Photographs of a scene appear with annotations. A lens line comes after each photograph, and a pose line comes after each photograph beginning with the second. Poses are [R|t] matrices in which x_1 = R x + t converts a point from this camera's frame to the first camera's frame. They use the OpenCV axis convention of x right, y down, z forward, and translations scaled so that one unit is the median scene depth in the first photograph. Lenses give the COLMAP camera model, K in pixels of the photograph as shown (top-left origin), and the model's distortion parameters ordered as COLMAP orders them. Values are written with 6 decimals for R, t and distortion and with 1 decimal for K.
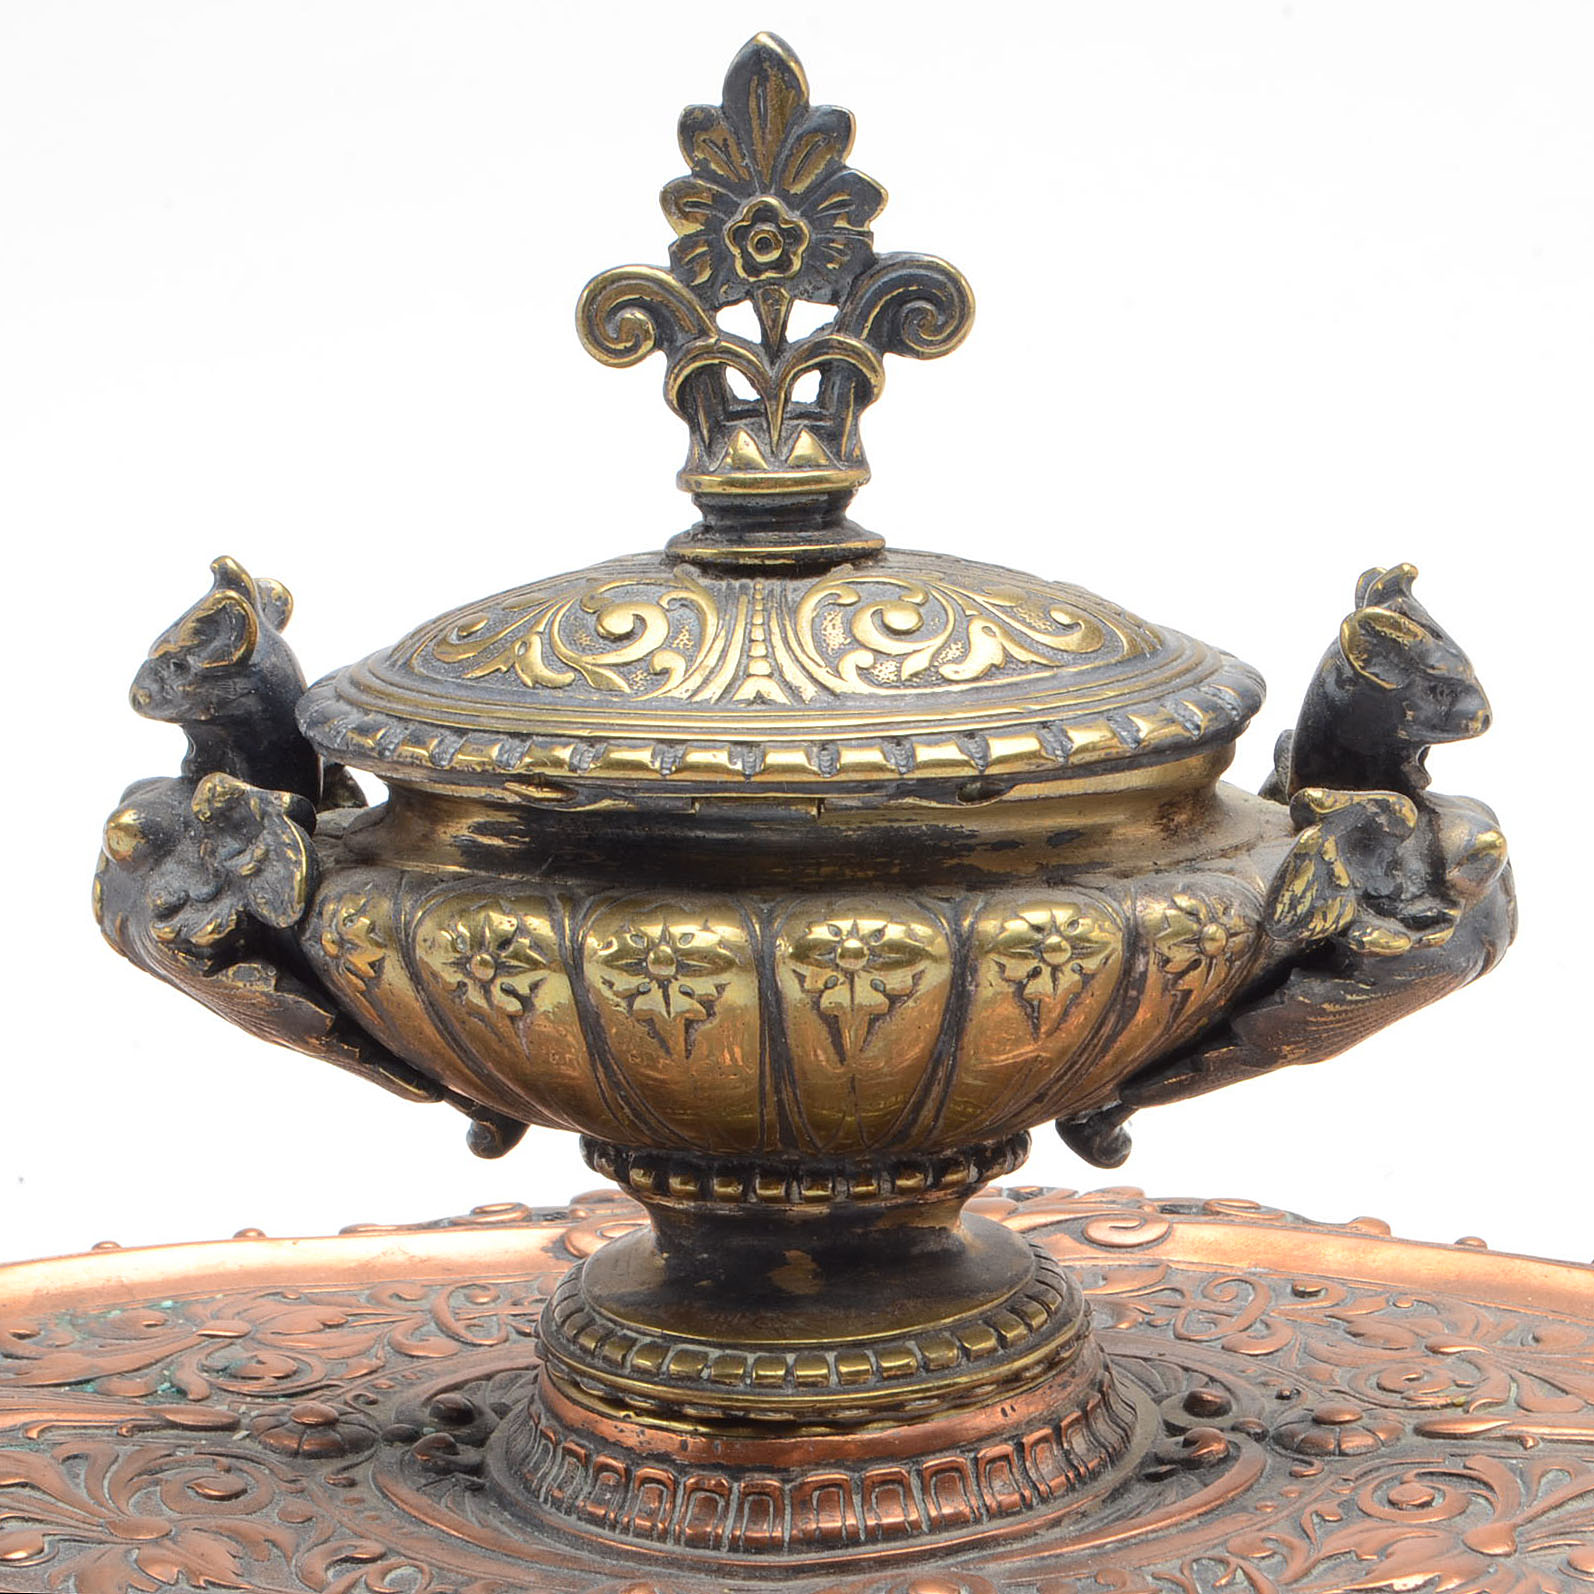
lens RADIAL K [[5731.5, 0, 864.7], [0, 5731.5, 777.2], [0, 0, 1]] dist [-0.017563, 0.000000]
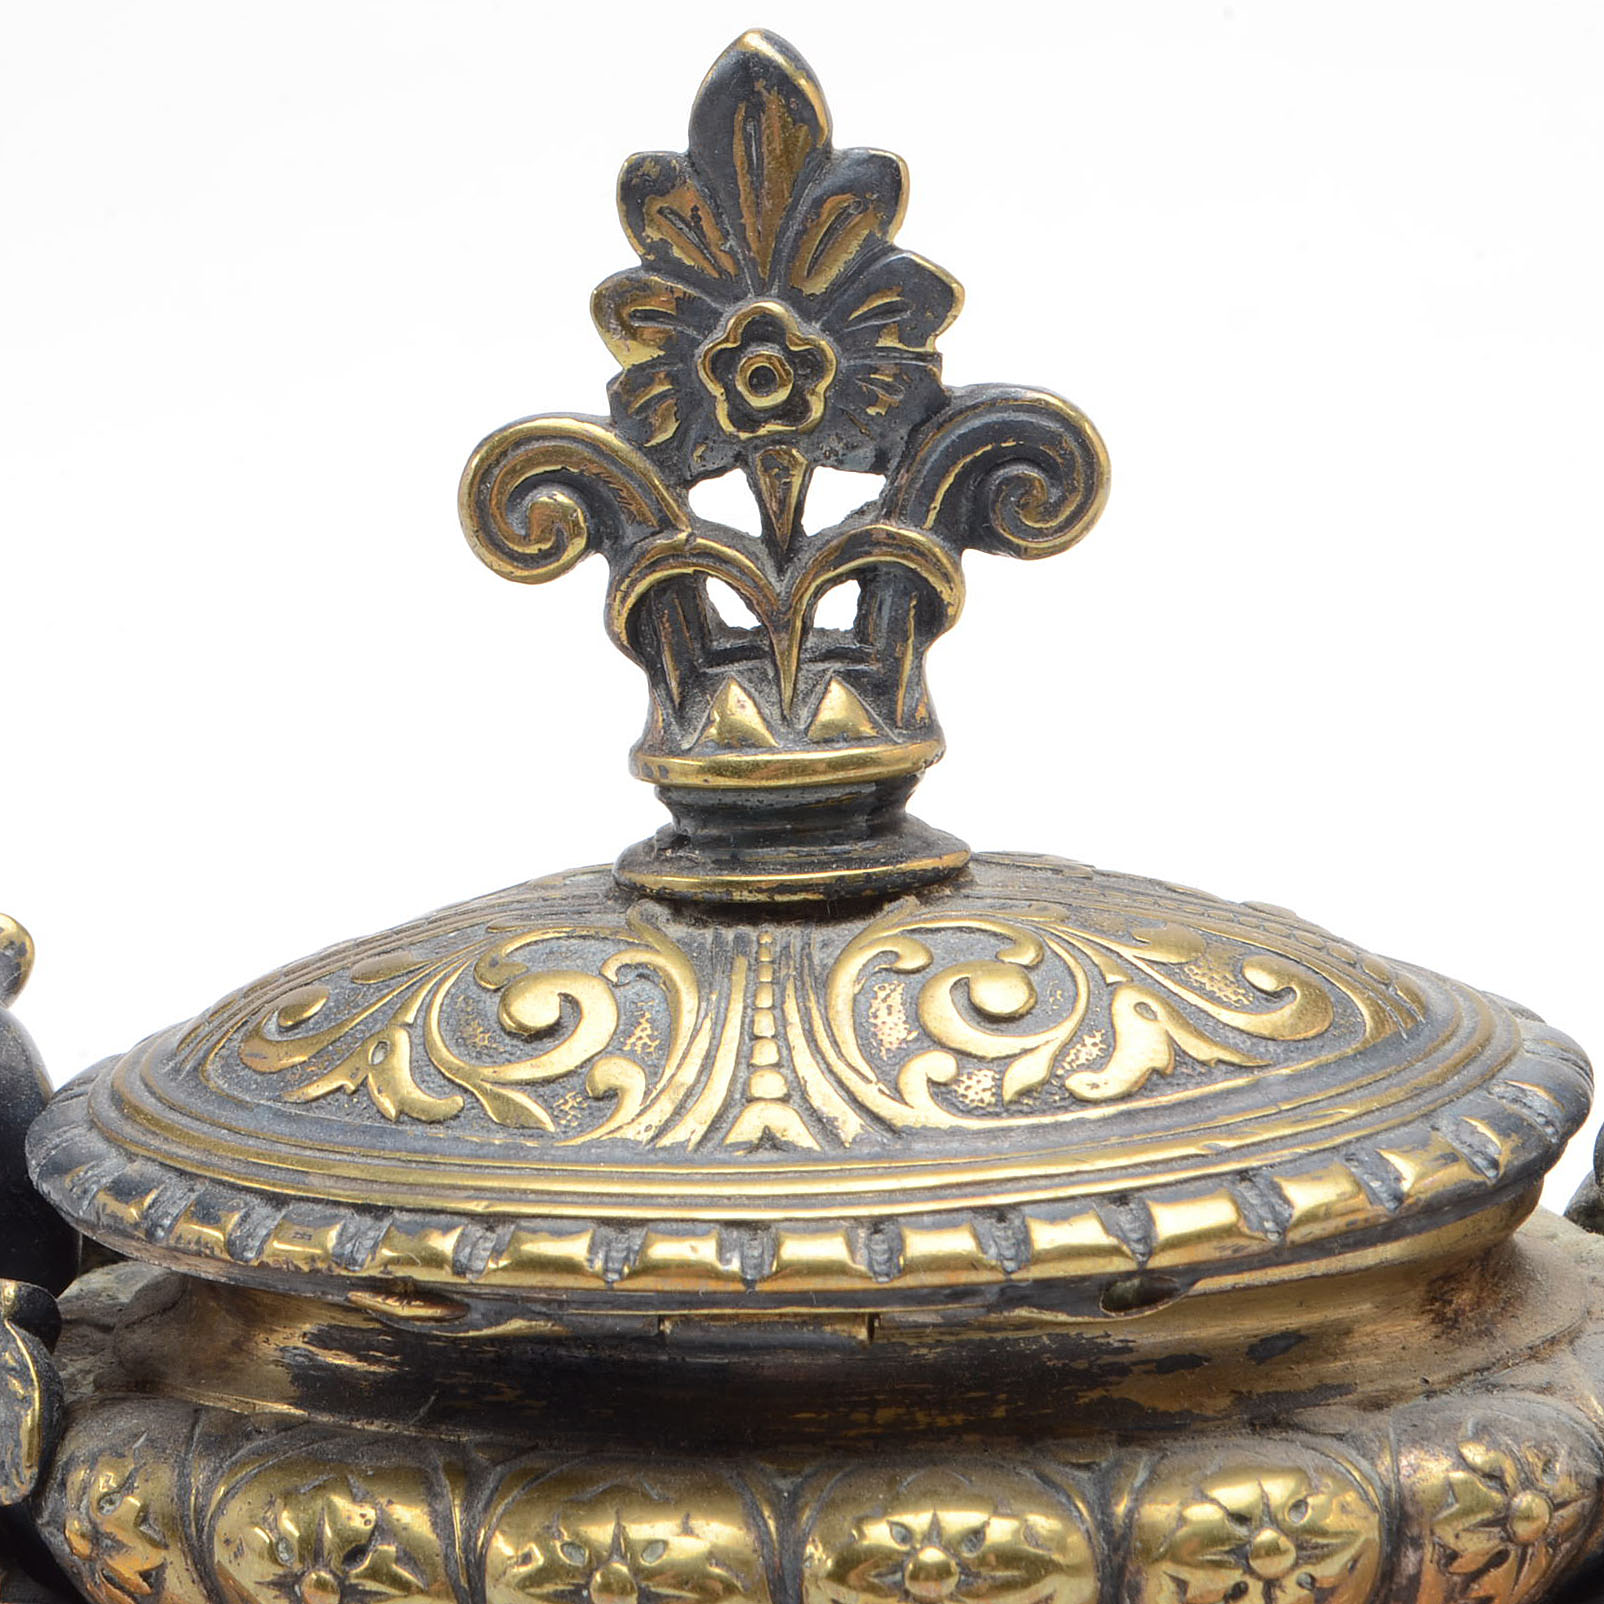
lens RADIAL K [[5767.5, 0, 799.5], [0, 5767.5, 806.1], [0, 0, 1]] dist [-0.017563, 0.000000]
pose [[0.999509, -0.020654, -0.023568, -0.000096], [0.020920, 0.999719, 0.011114, -0.053931], [0.023332, -0.011602, 0.999660, 0.383692]]
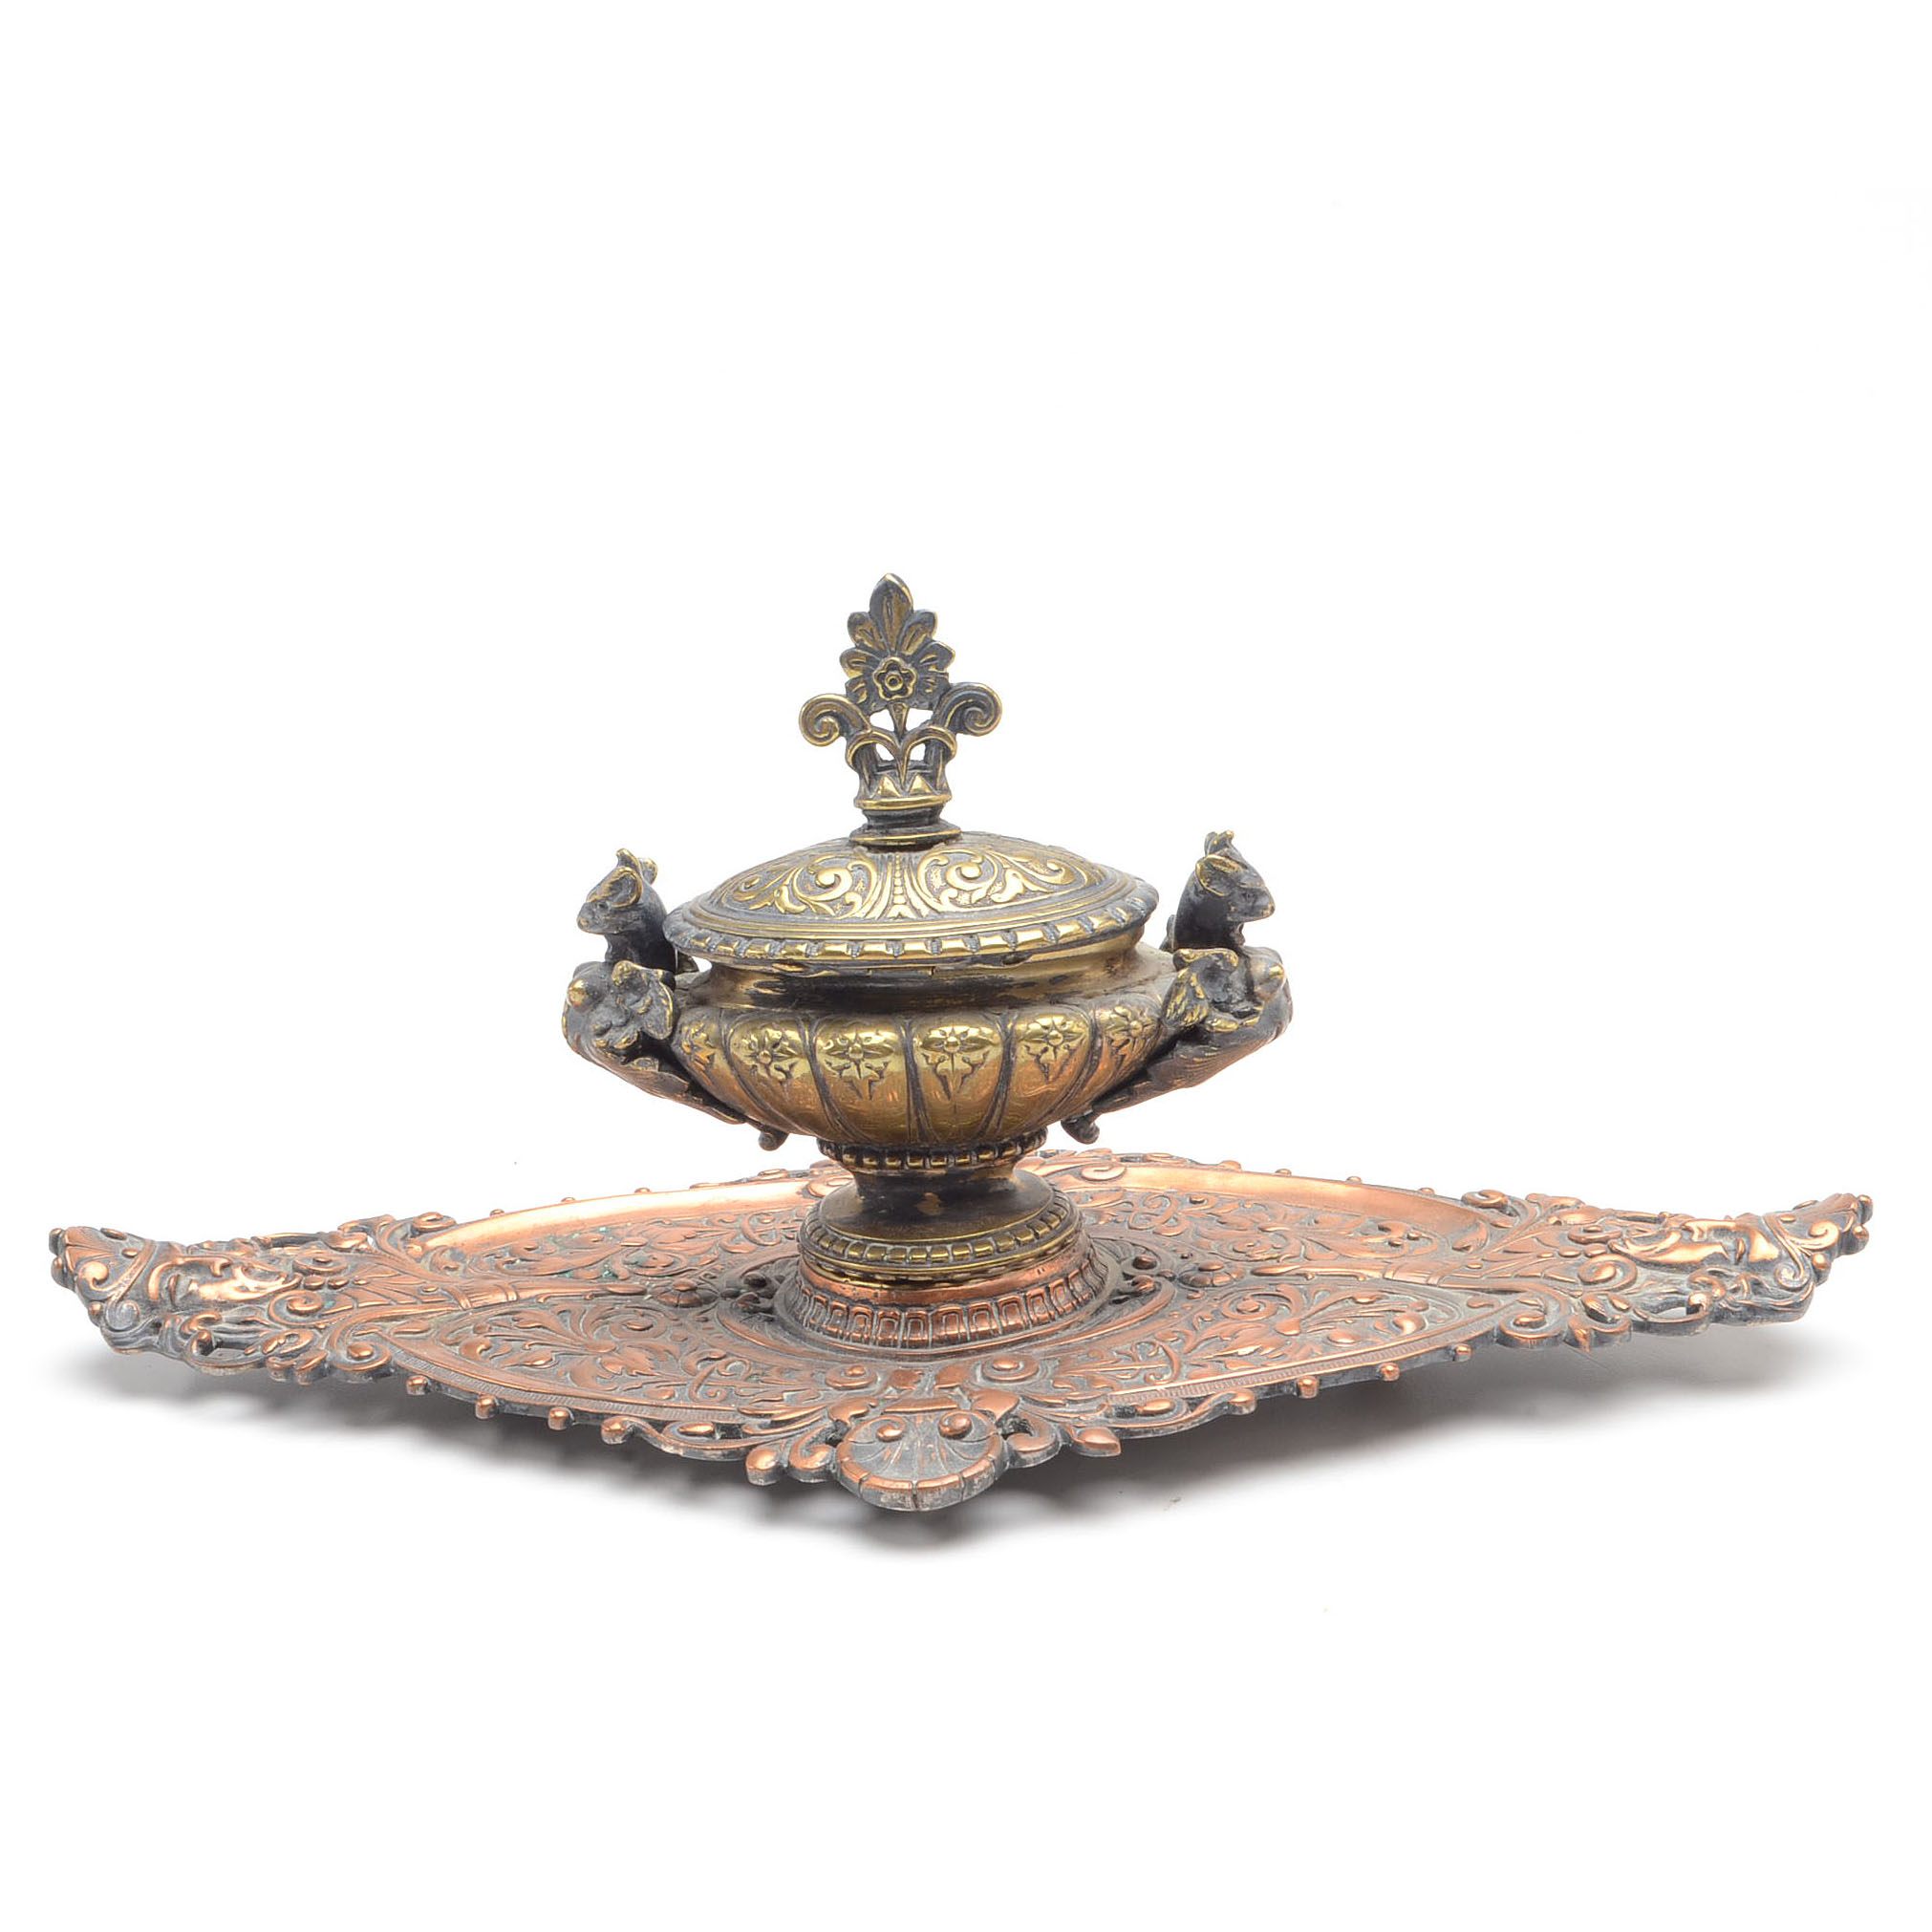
lens RADIAL K [[3677.8, 0, 916.6], [0, 3677.8, 926.6], [0, 0, 1]] dist [-0.100568, 0.000000]
pose [[0.999183, -0.038070, -0.013574, 0.004192], [0.038357, 0.999031, 0.021579, -0.036030], [0.012740, -0.022082, 0.999675, -0.255276]]
